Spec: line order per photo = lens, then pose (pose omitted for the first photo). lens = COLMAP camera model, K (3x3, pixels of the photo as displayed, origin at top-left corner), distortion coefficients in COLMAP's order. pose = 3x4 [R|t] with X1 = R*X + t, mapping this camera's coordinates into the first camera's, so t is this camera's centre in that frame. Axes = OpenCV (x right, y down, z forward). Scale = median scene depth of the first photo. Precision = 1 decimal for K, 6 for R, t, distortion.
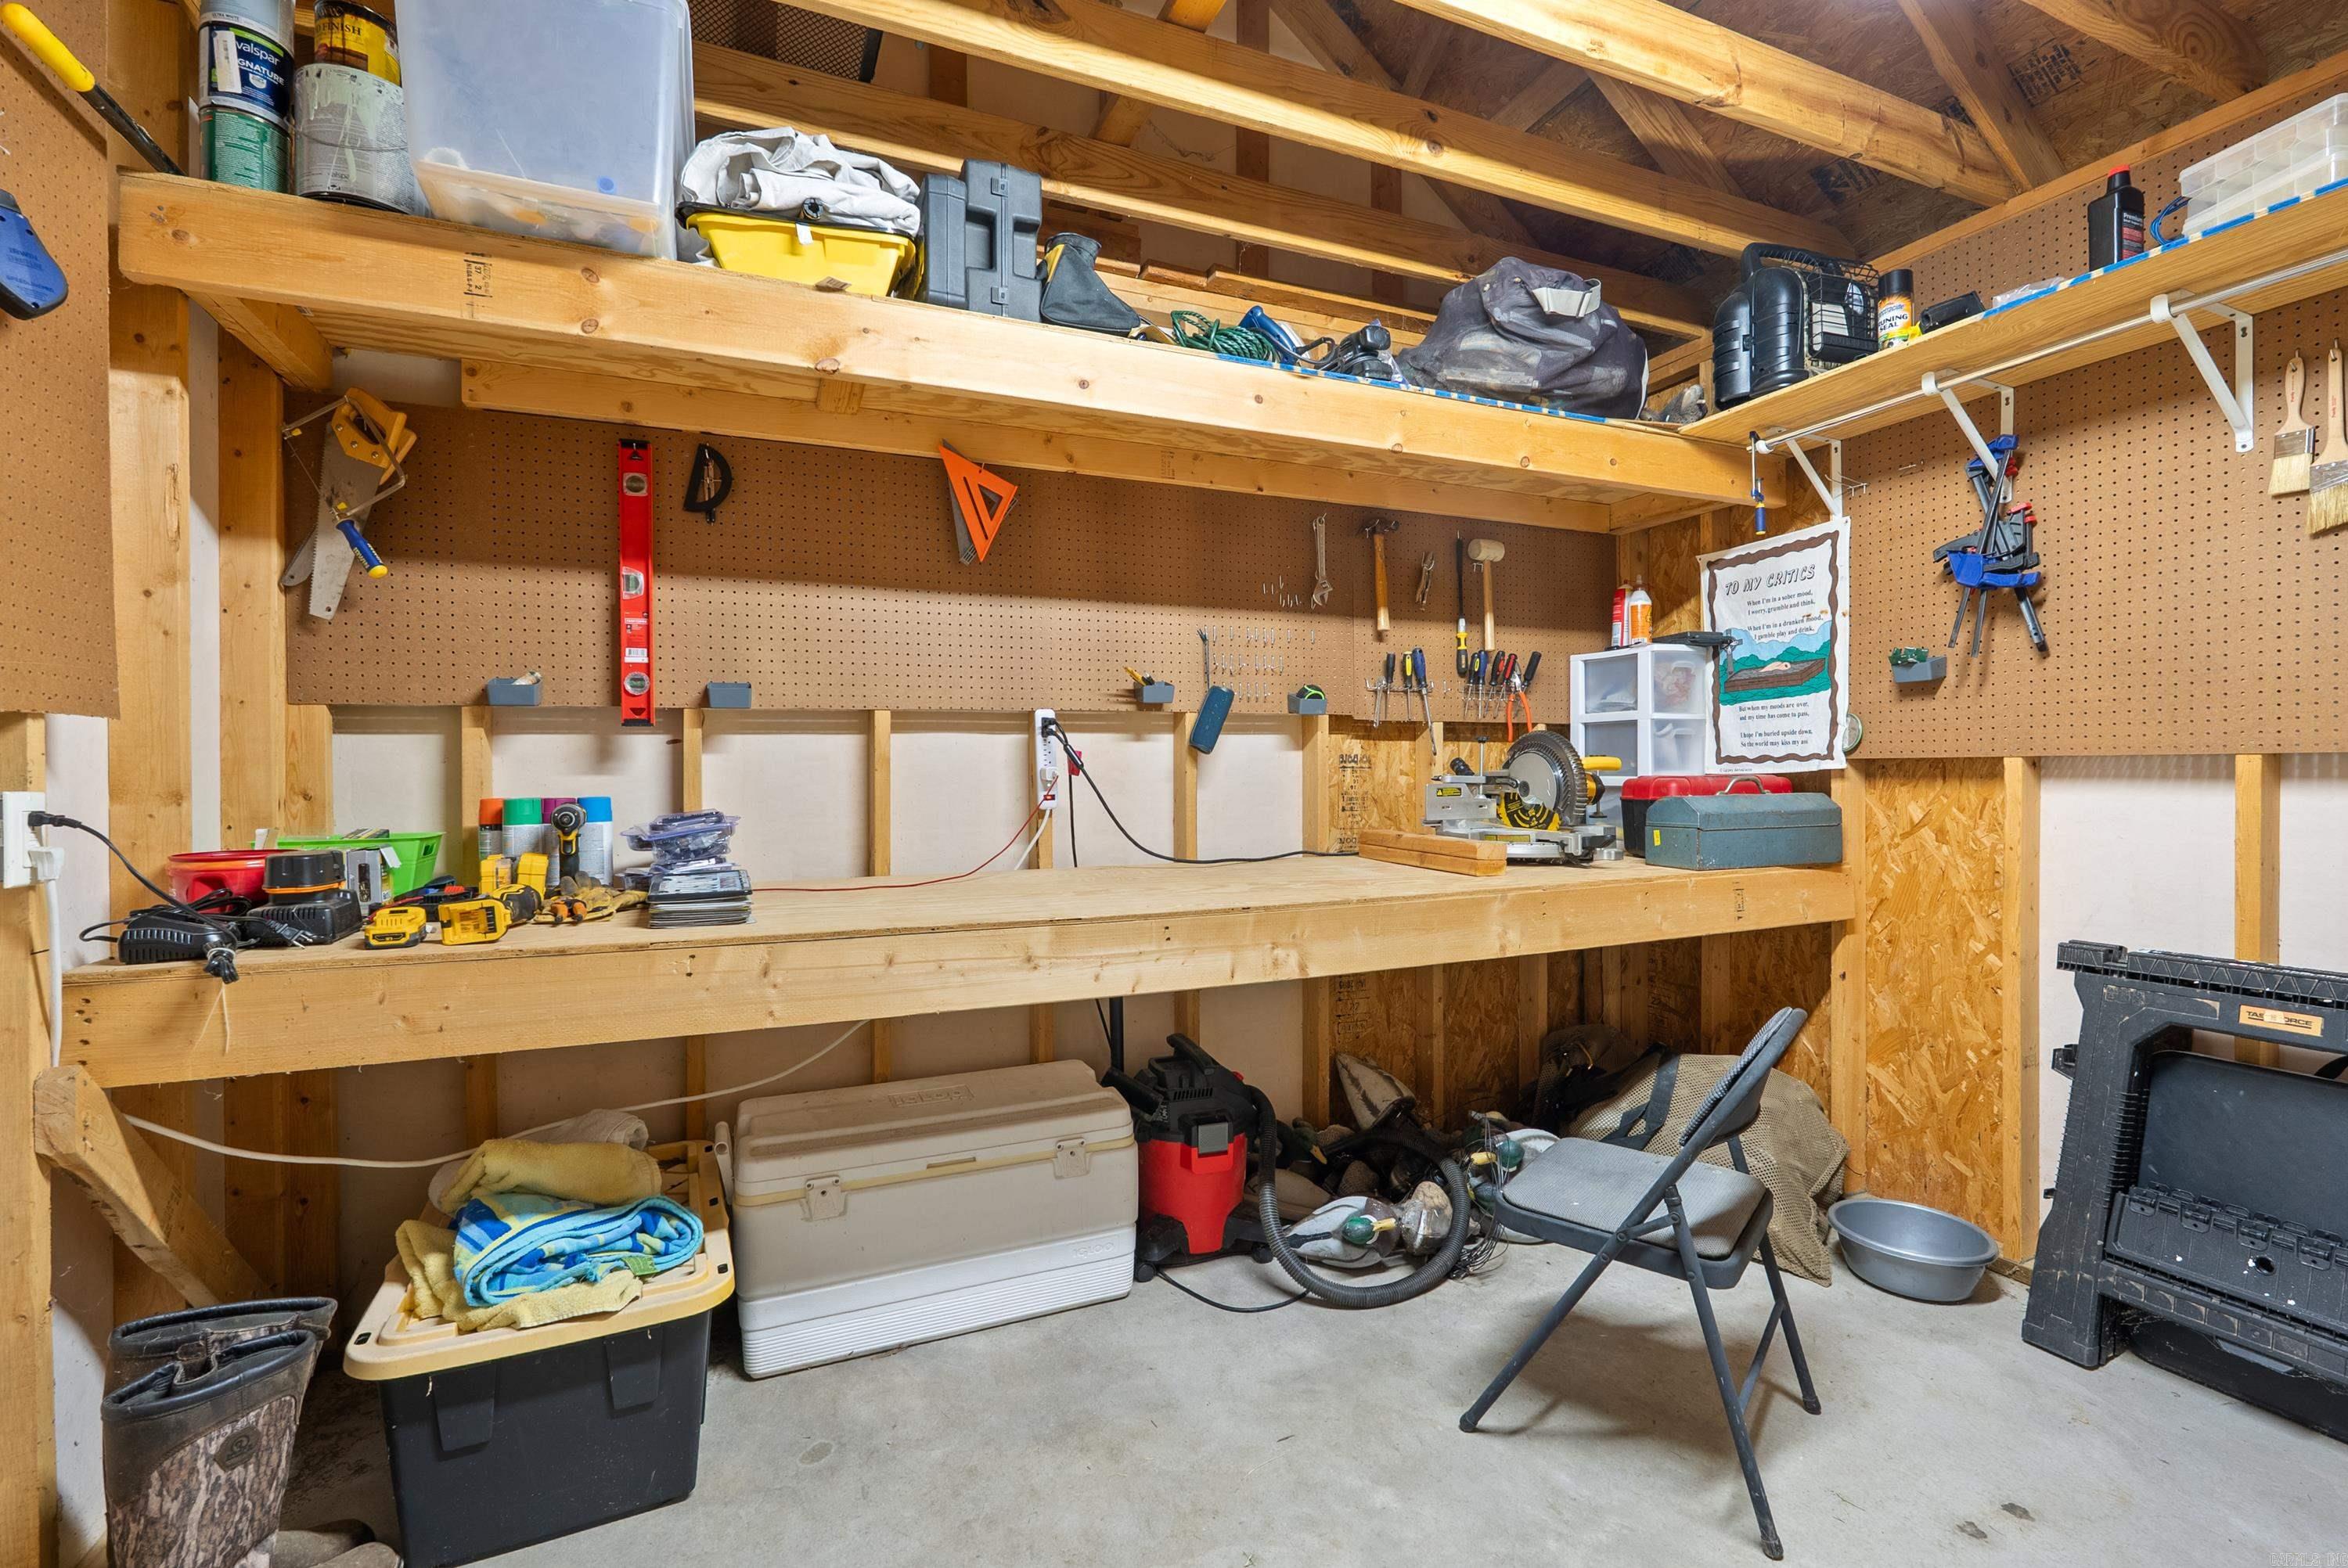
lens RADIAL K [[1037.5, 0, 1181.2], [0, 1037.5, 772.4], [0, 0, 1]] dist [-0.004911, -0.000175]
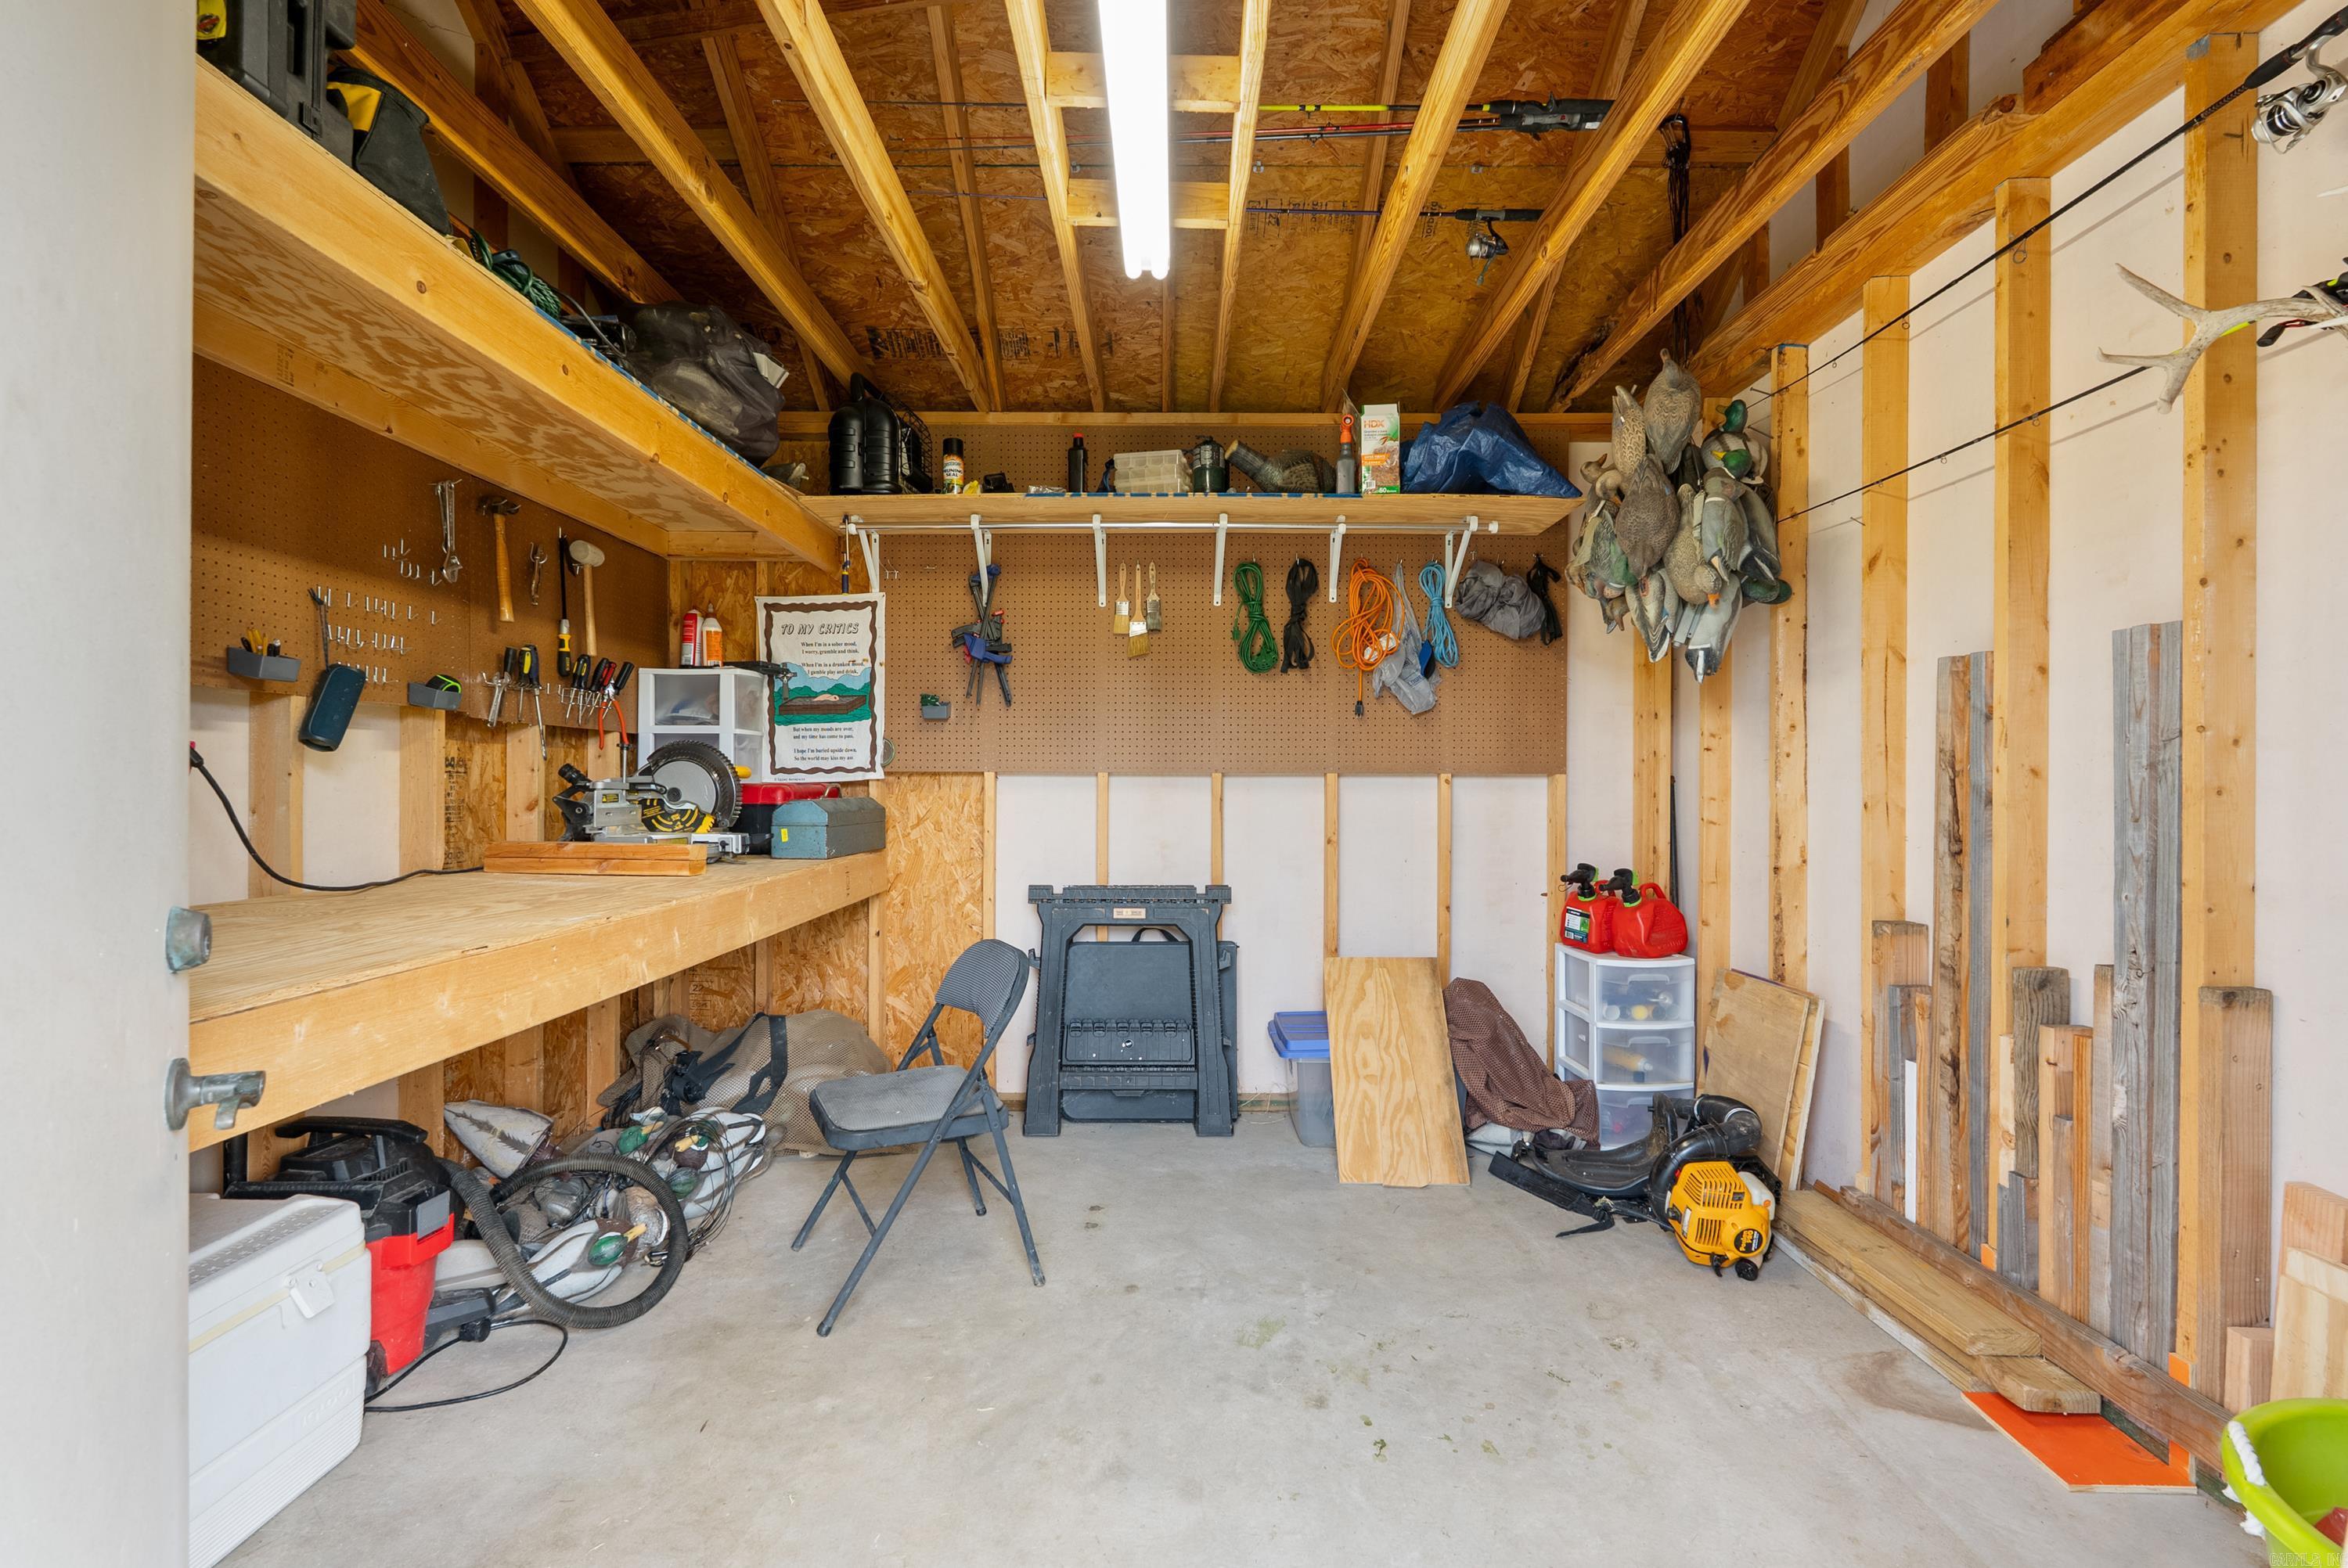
lens RADIAL K [[1037.5, 0, 1181.2], [0, 1037.5, 772.4], [0, 0, 1]] dist [-0.004911, -0.000175]
pose [[0.394895, 0.016372, 0.918580, -0.432342], [-0.002253, 0.999855, -0.016852, 0.009707], [-0.918723, 0.004585, 0.394875, 0.106301]]
